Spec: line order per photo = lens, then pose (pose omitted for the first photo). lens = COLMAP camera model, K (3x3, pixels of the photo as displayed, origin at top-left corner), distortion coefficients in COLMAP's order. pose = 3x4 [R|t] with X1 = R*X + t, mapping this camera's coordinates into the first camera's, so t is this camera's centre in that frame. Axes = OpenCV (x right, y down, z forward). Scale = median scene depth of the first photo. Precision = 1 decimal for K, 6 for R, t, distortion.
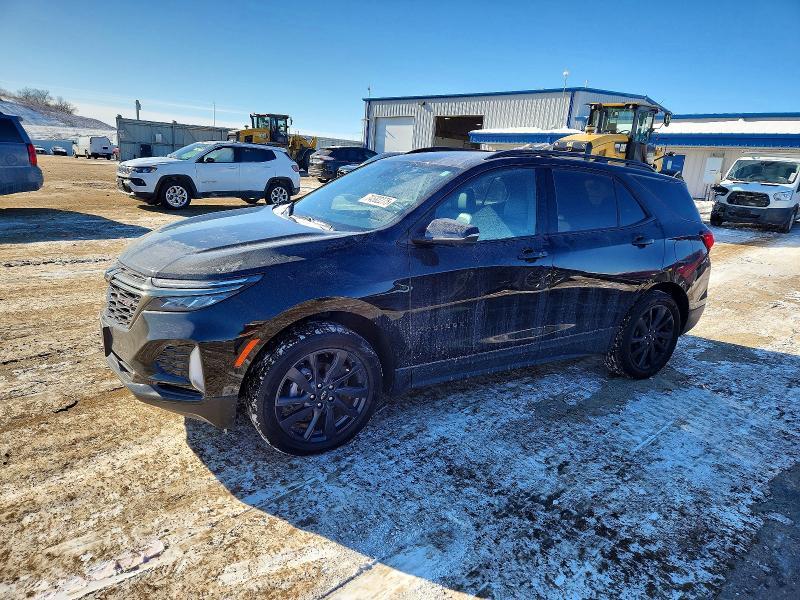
lens RADIAL K [[526.7, 0, 400.0], [0, 526.7, 300.0], [0, 0, 1]] dist [0.073671, -0.050423]
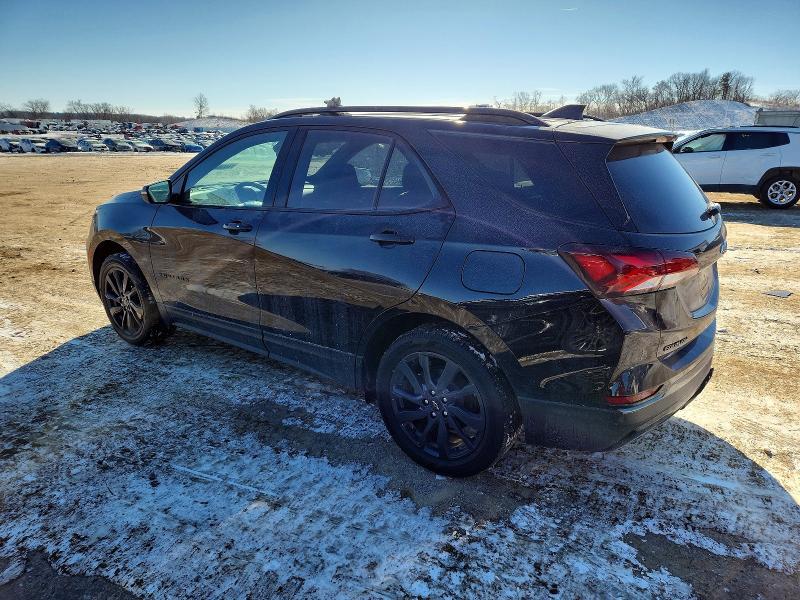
lens RADIAL K [[526.7, 0, 400.0], [0, 526.7, 300.0], [0, 0, 1]] dist [0.073671, -0.050423]
pose [[0.395461, 0.204030, -0.895535, 1.140446], [-0.209013, 0.969425, 0.128566, -0.130655], [0.894385, 0.136336, 0.426014, 0.839497]]
